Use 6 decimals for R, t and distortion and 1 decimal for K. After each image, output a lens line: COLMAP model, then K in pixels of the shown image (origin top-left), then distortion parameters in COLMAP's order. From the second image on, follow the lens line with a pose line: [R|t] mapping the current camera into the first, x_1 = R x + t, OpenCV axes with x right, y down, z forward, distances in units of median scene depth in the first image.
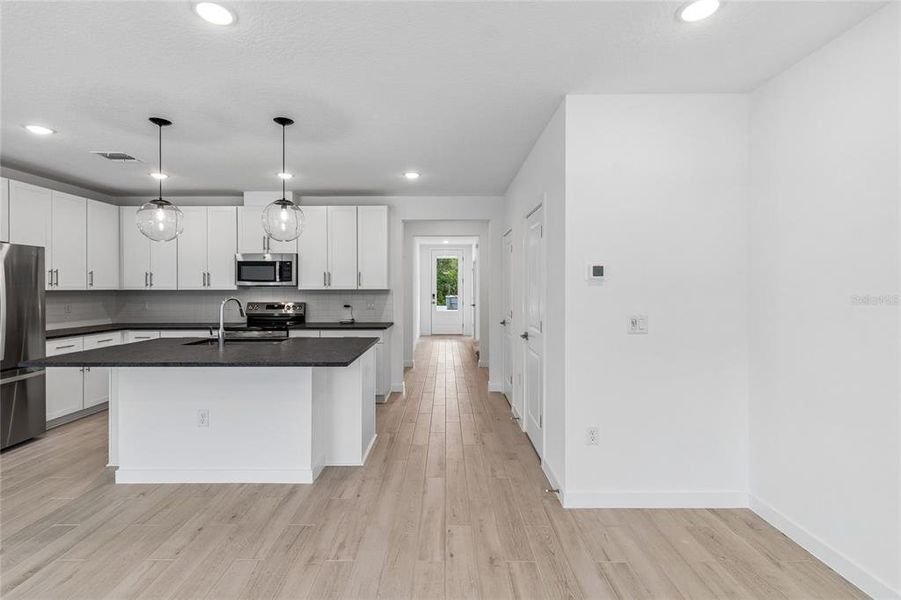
lens RADIAL K [[401.8, 0, 445.4], [0, 401.8, 295.1], [0, 0, 1]] dist [0.000666, -0.002562]
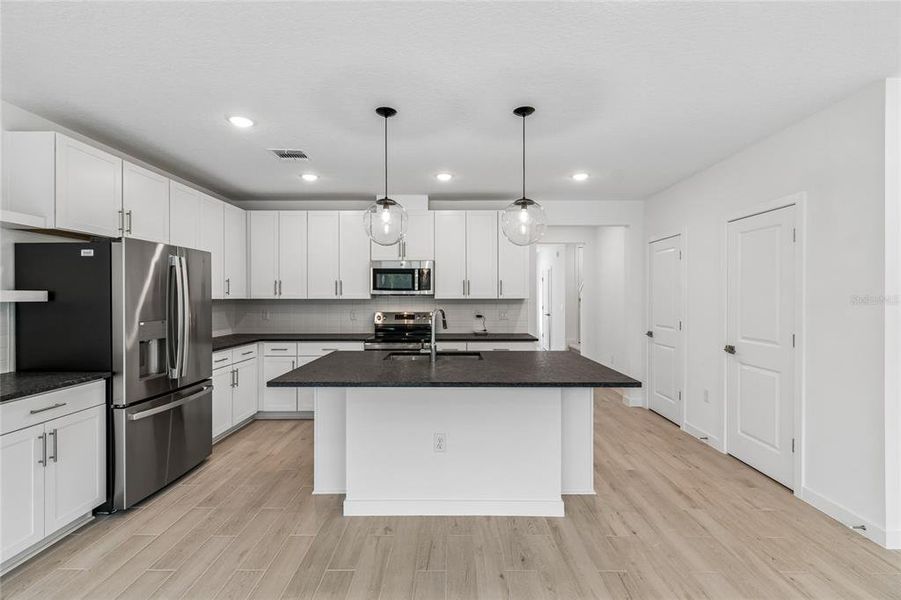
lens RADIAL K [[401.8, 0, 449.9], [0, 401.8, 299.3], [0, 0, 1]] dist [0.000666, -0.002562]
pose [[0.999963, 0.000317, -0.008654, -0.378737], [-0.000435, 0.999908, -0.013578, 0.000642], [0.008648, 0.013581, 0.999870, 0.068135]]
